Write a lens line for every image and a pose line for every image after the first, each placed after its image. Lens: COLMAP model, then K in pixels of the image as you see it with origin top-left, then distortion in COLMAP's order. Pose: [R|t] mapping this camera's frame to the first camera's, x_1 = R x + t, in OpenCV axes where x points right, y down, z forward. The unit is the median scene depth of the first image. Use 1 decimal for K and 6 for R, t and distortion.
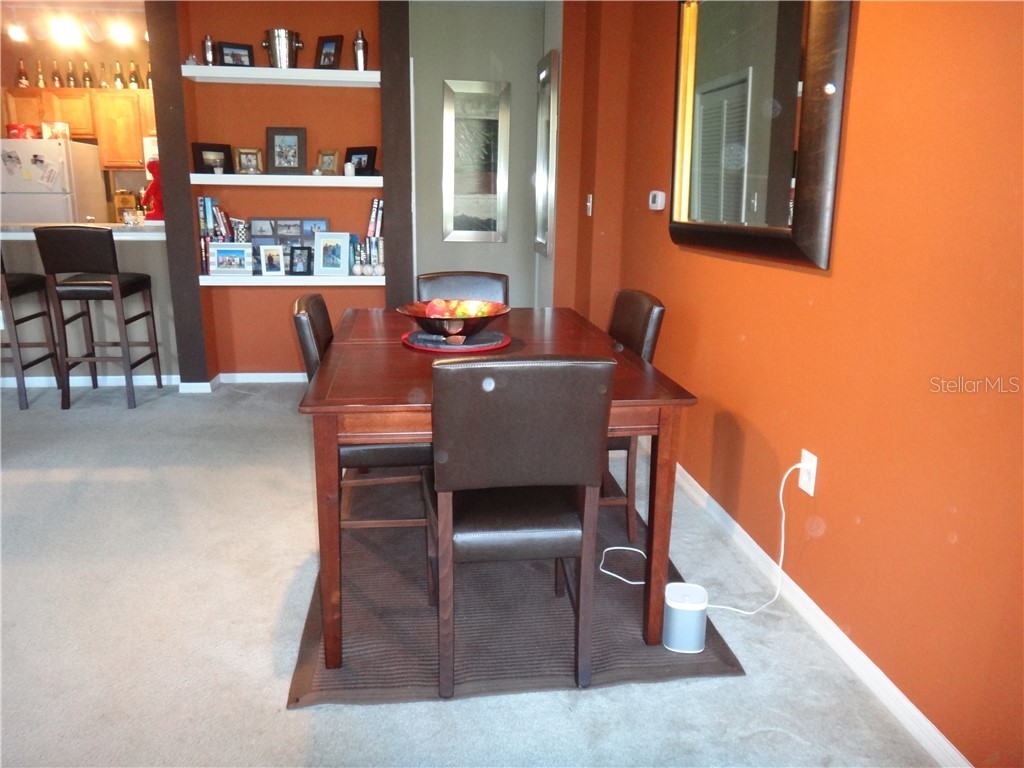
lens RADIAL K [[741.8, 0, 512.0], [0, 741.8, 381.1], [0, 0, 1]] dist [-0.017302, -0.002157]
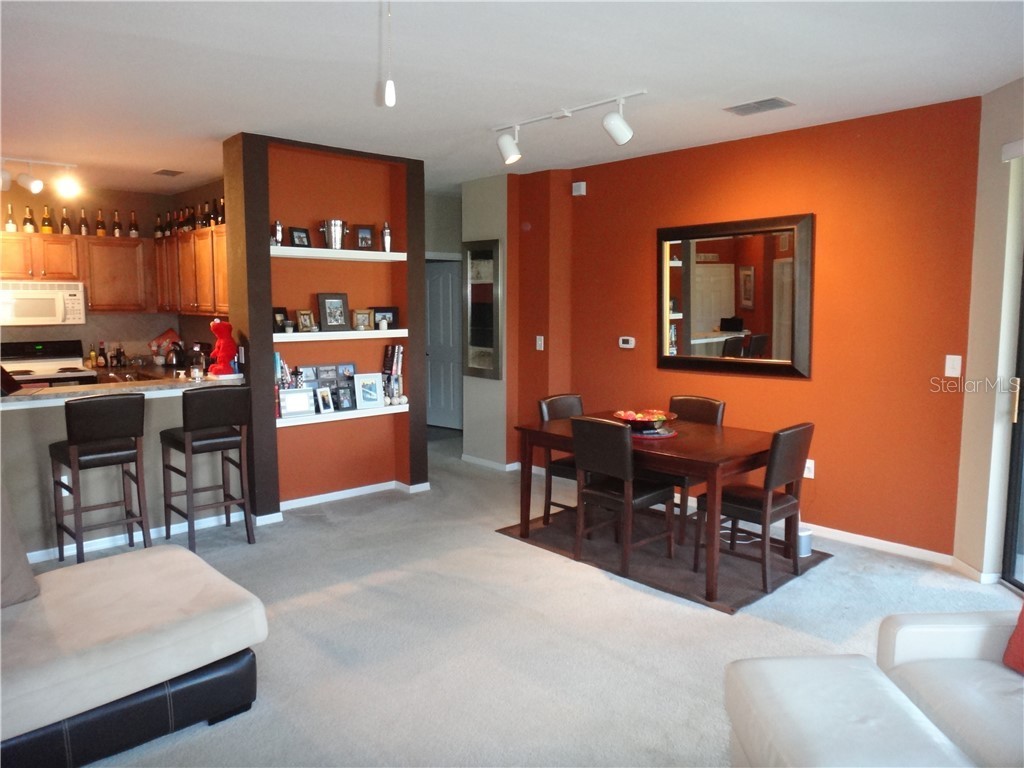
lens RADIAL K [[741.8, 0, 511.7], [0, 741.8, 381.5], [0, 0, 1]] dist [-0.017302, -0.002157]
pose [[0.806700, -0.081549, 0.585308, -0.801154], [0.155864, 0.984724, -0.077622, -0.053442], [-0.570037, 0.153846, 0.807087, -0.153258]]
